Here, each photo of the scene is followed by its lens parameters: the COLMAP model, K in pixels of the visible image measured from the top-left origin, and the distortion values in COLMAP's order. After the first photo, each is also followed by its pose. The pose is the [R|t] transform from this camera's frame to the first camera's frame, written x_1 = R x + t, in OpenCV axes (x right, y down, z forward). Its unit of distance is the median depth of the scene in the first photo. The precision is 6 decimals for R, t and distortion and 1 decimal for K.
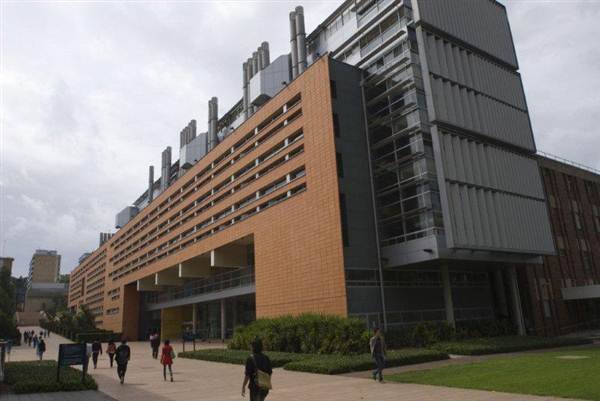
lens RADIAL K [[447.4, 0, 300.0], [0, 447.4, 200.5], [0, 0, 1]] dist [-0.092124, 0.074070]
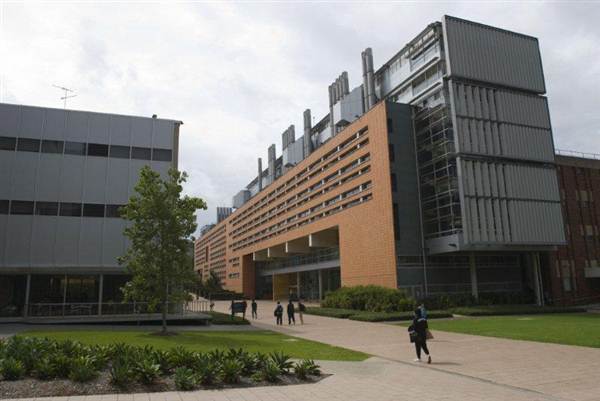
lens RADIAL K [[447.4, 0, 300.0], [0, 447.4, 200.5], [0, 0, 1]] dist [-0.092124, 0.074070]
pose [[0.974472, -0.017662, -0.223815, 0.087560], [0.036425, 0.996130, 0.079985, -0.113109], [0.221536, -0.086096, 0.971344, -0.345806]]
